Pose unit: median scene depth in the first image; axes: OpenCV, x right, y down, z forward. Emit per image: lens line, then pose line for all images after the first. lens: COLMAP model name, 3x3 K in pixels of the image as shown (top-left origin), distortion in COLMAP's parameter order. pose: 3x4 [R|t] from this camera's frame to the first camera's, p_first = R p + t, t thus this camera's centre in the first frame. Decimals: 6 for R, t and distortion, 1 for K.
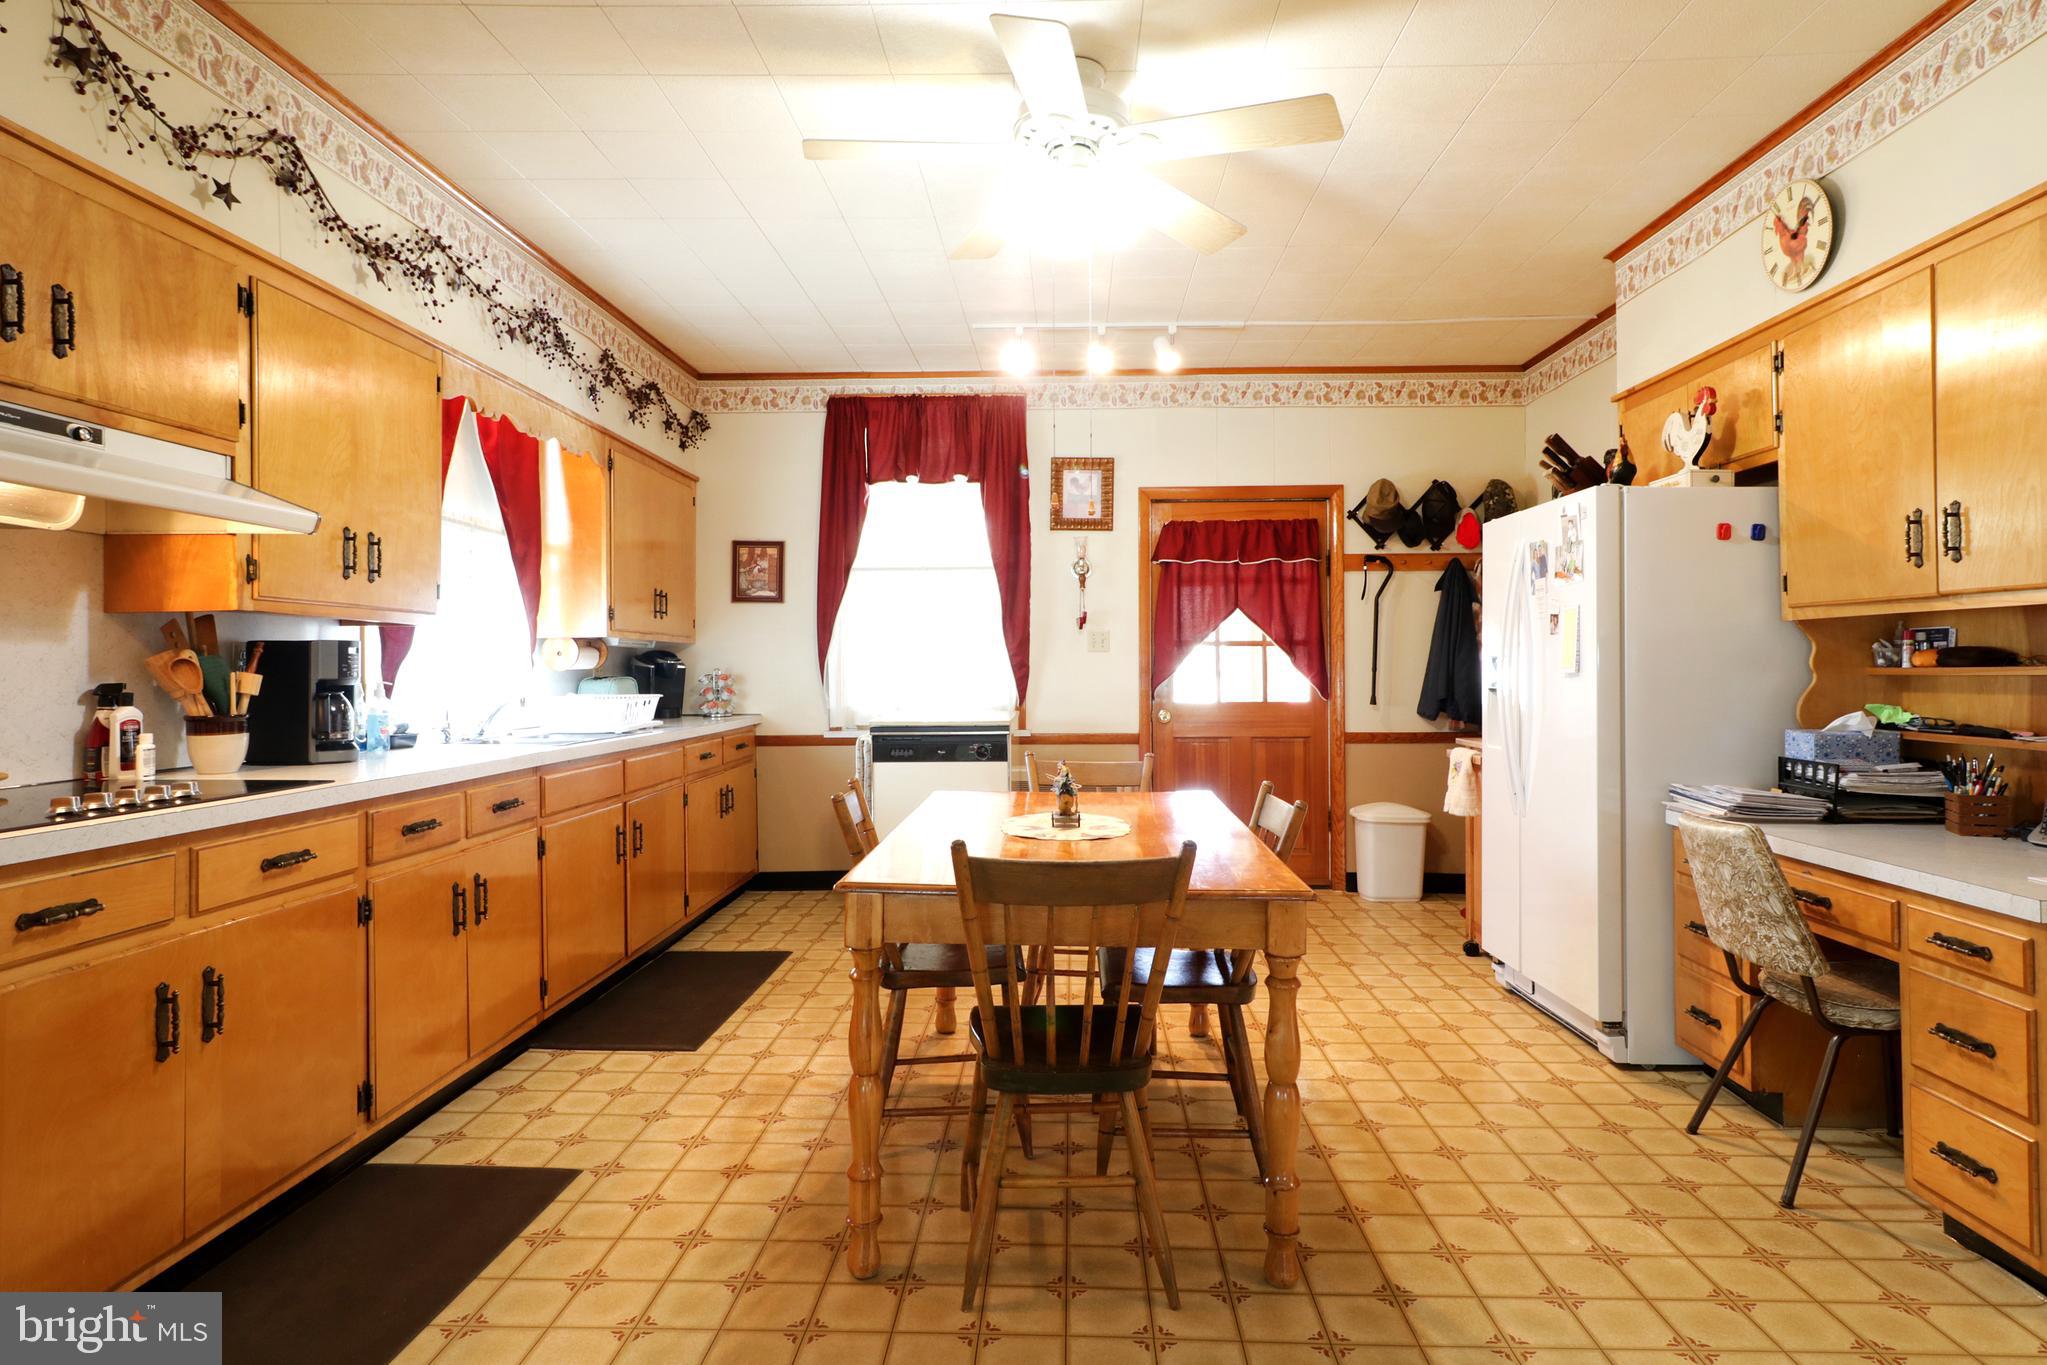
lens RADIAL K [[1120.5, 0, 1030.3], [0, 1120.5, 670.8], [0, 0, 1]] dist [0.004152, 0.001177]
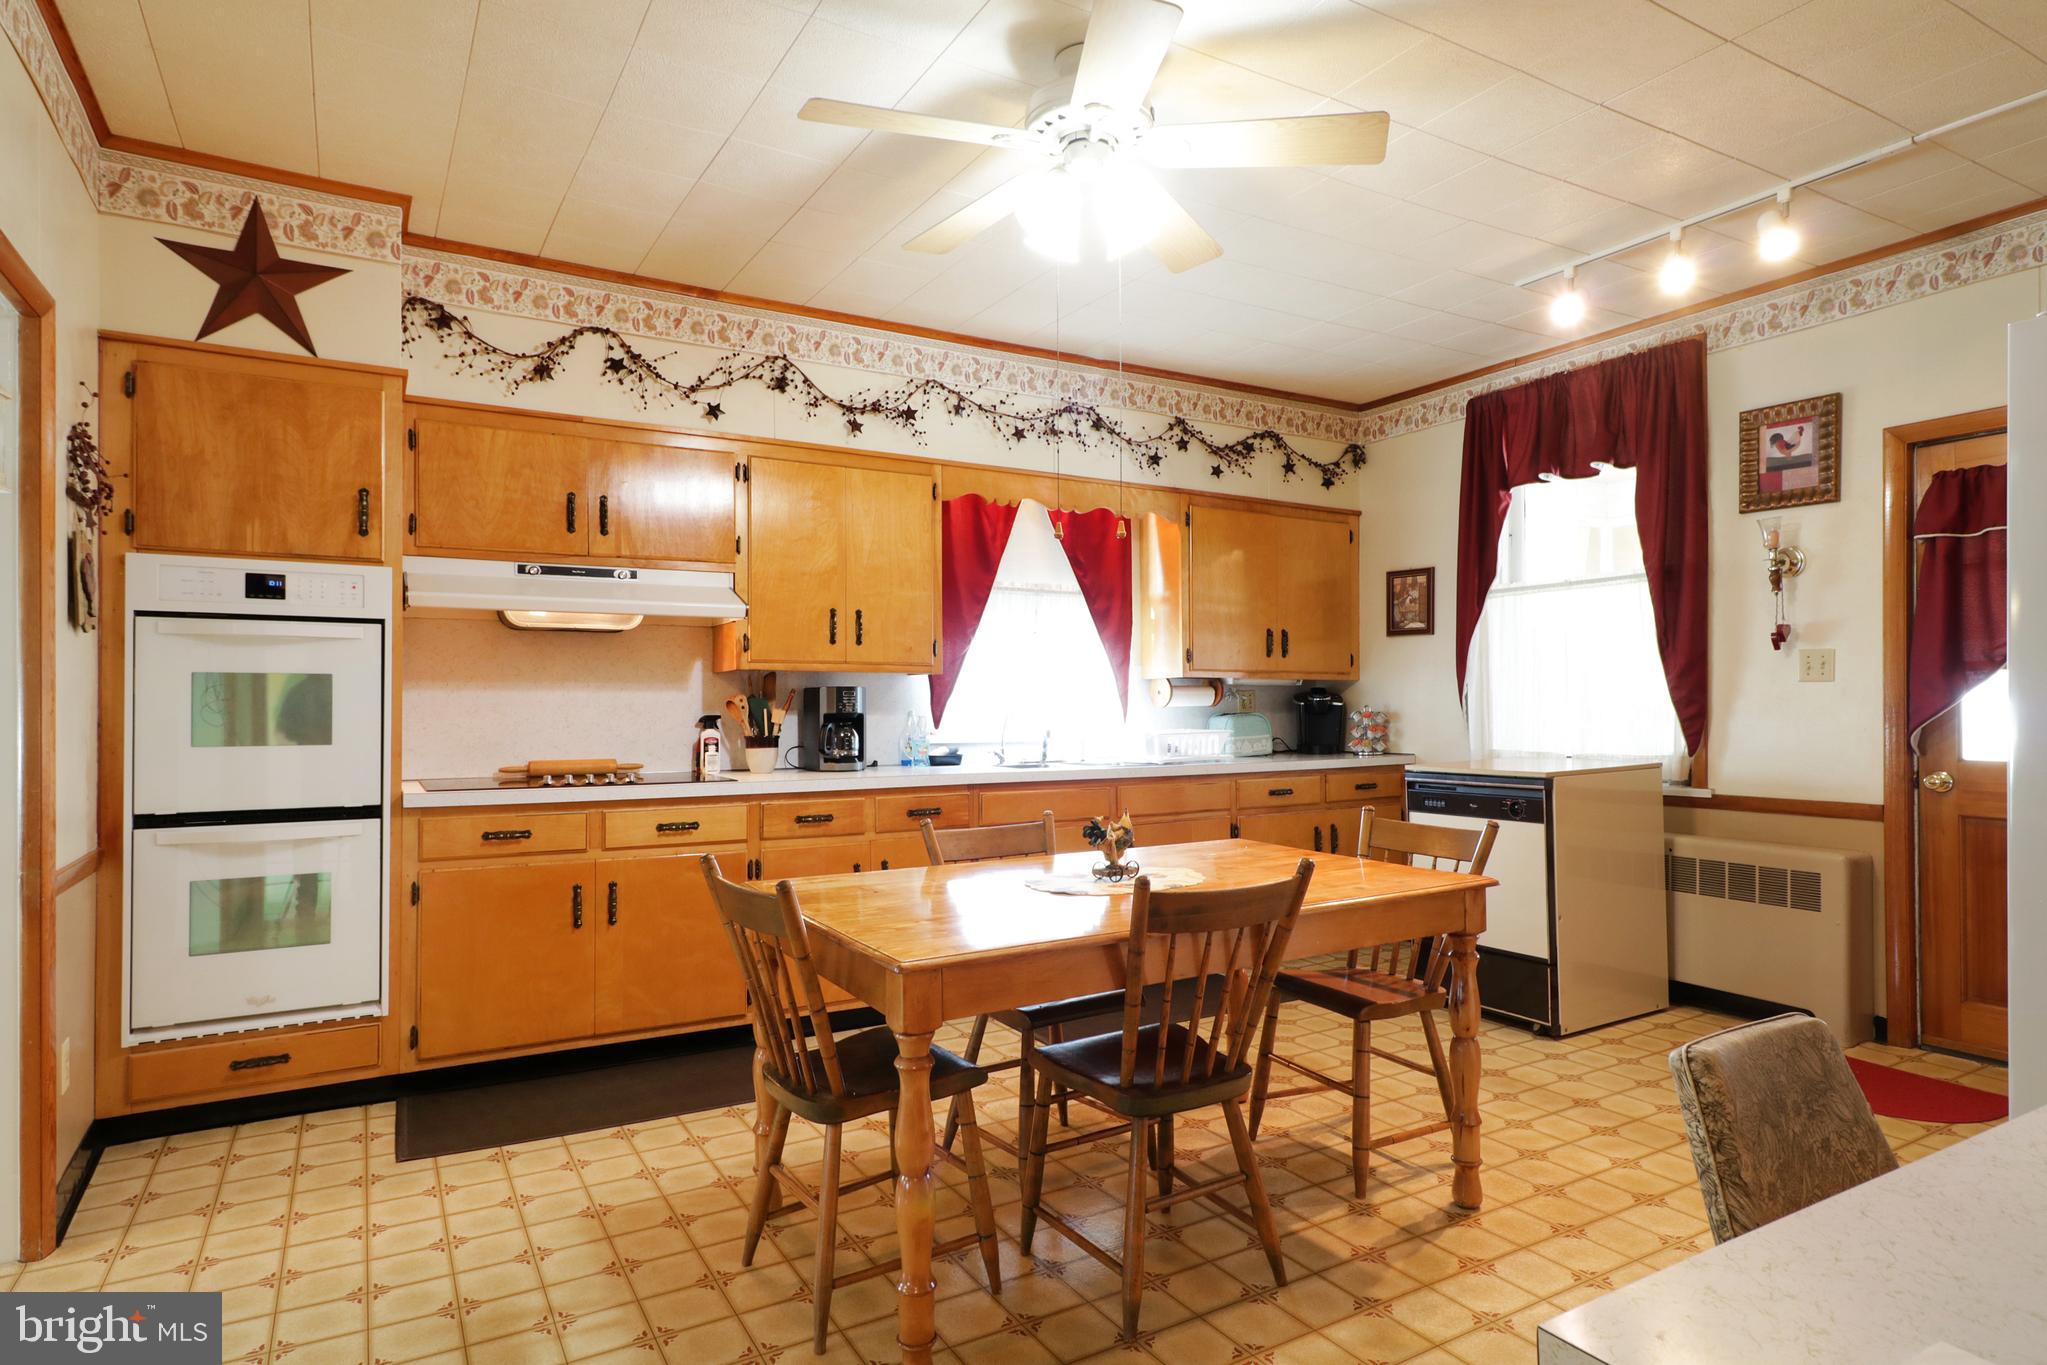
lens RADIAL K [[1132.4, 0, 1021.7], [0, 1132.4, 703.0], [0, 0, 1]] dist [0.004977, 0.001577]
pose [[0.533034, -0.000467, -0.846094, 0.392389], [-0.001743, 0.999997, -0.001650, -0.002367], [0.846092, 0.002354, 0.533032, 0.224532]]
